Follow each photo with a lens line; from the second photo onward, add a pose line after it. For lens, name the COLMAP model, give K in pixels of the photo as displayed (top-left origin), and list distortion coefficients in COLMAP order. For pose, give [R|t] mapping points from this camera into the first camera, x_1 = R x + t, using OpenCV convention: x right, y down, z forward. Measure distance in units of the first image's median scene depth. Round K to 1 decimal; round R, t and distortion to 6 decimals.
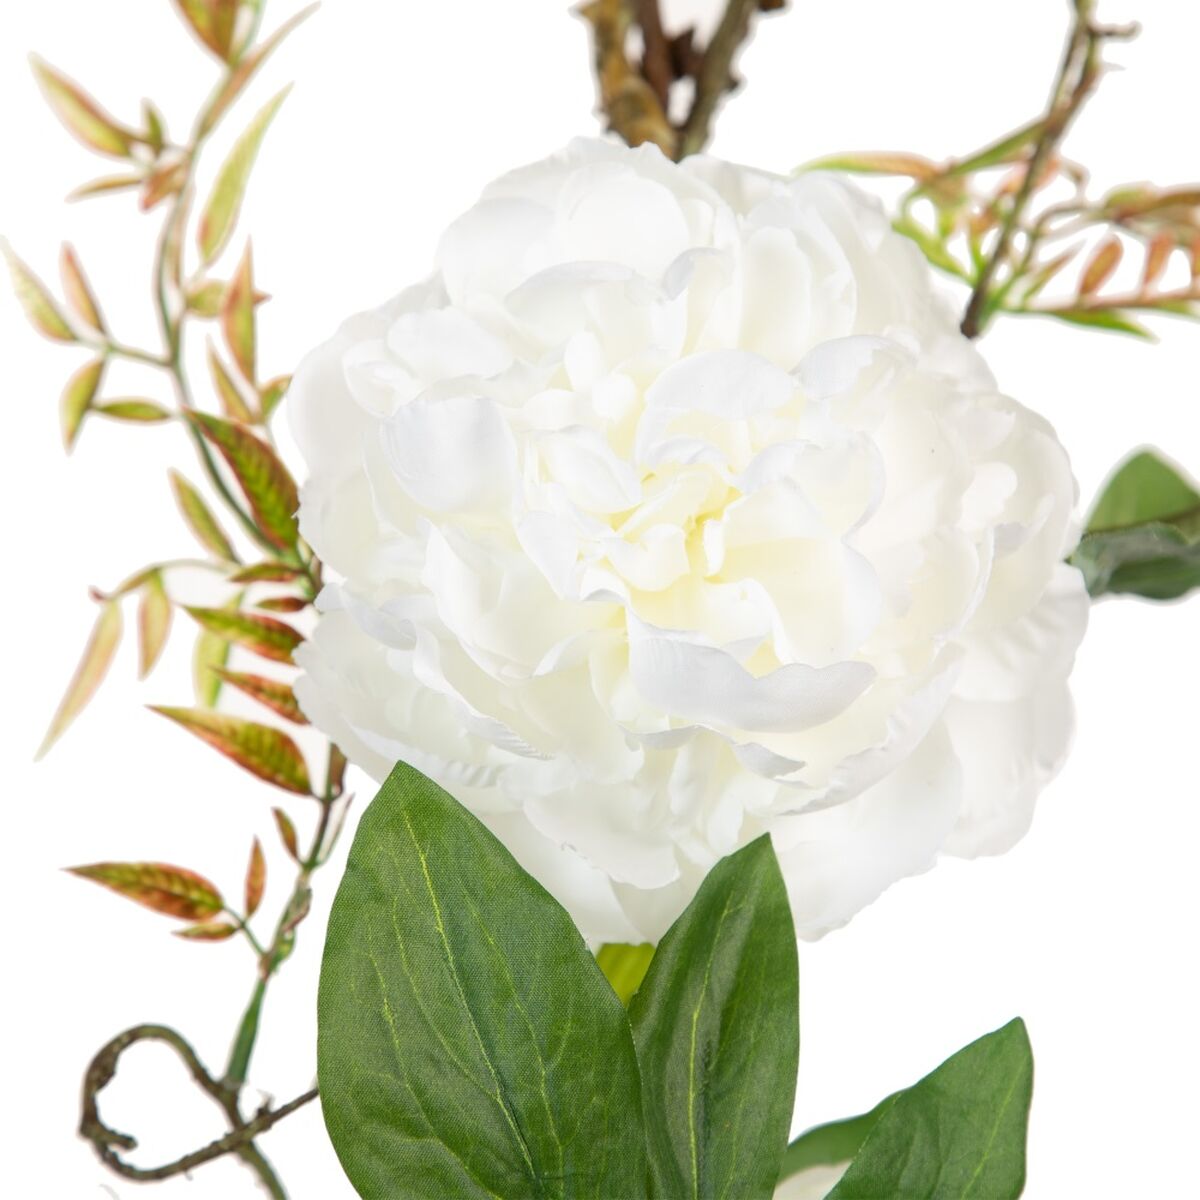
lens RADIAL K [[4121.4, 0, 644.3], [0, 4121.4, 560.7], [0, 0, 1]] dist [0.269163, 0.000000]
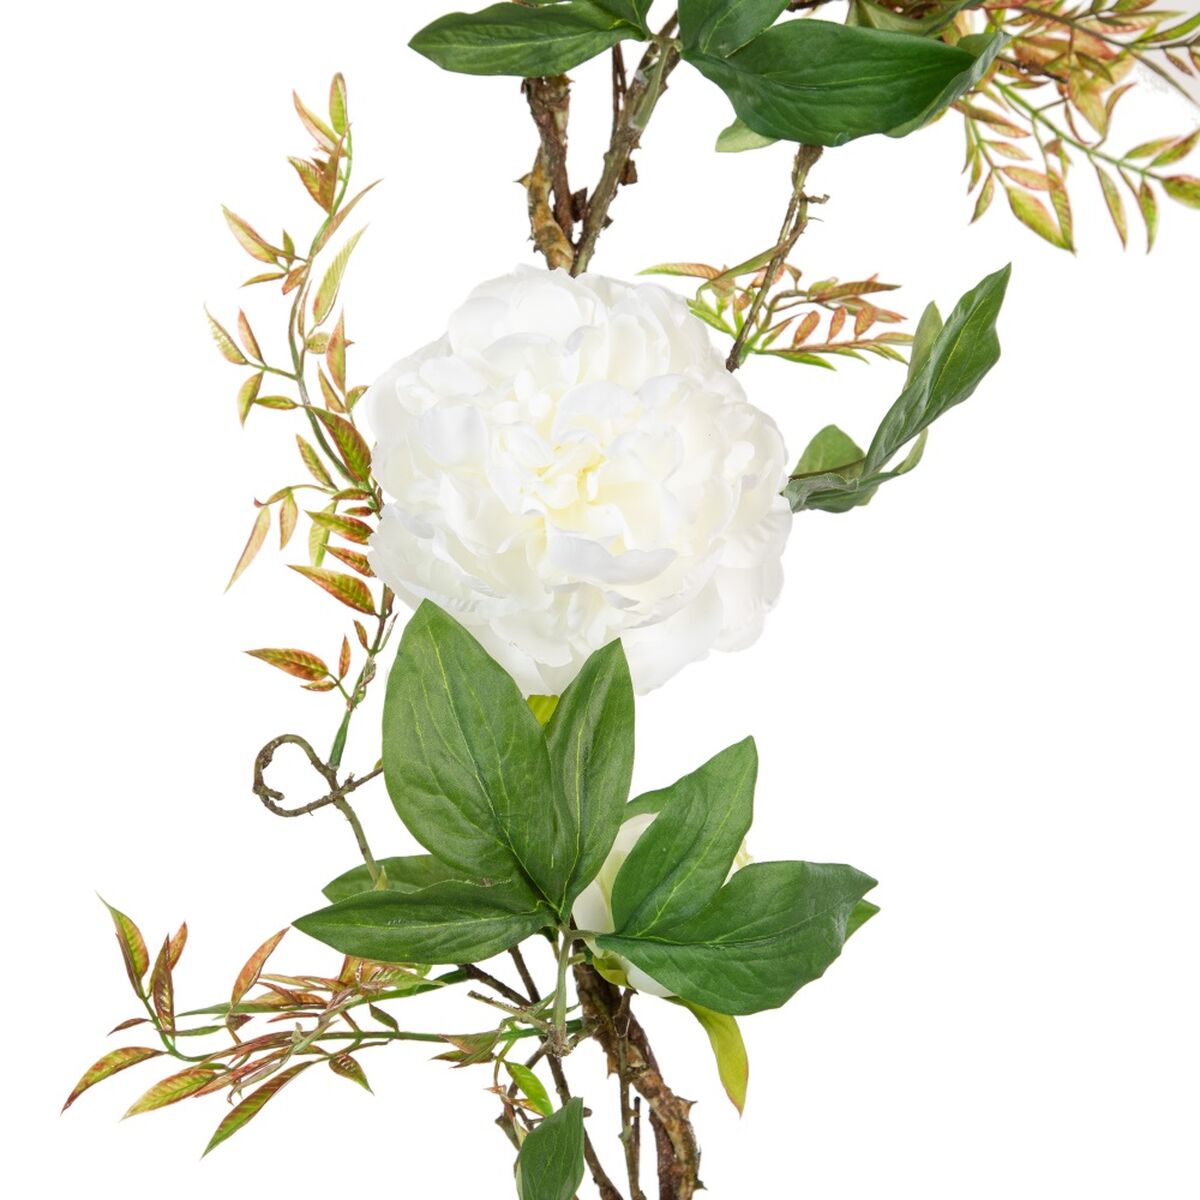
lens RADIAL K [[2397.0, 0, 597.6], [0, 2397.0, 597.4], [0, 0, 1]] dist [-0.145544, 0.000000]
pose [[0.999761, 0.010251, 0.019301, -0.001174], [-0.011232, 0.998614, 0.051423, -0.007929], [-0.018747, -0.051627, 0.998490, -0.083723]]
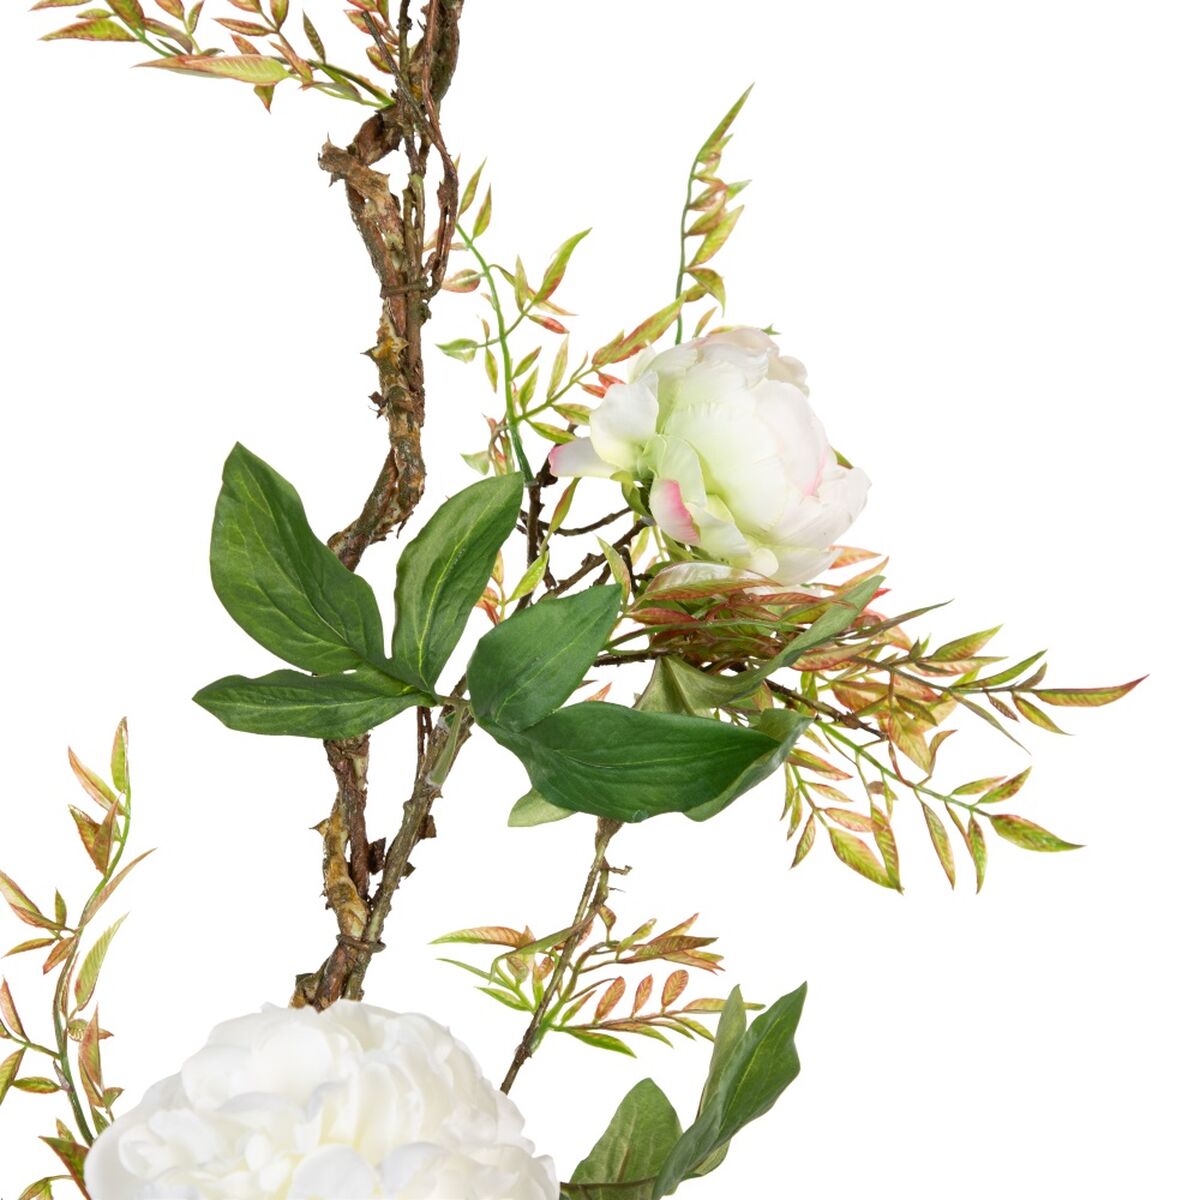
lens RADIAL K [[2397.0, 0, 604.6], [0, 2397.0, 601.1], [0, 0, 1]] dist [-0.145544, 0.000000]
pose [[0.997074, 0.026270, 0.071791, 0.046858], [-0.014227, 0.986461, -0.163379, -0.104169], [-0.075111, 0.161880, 0.983948, -0.007127]]
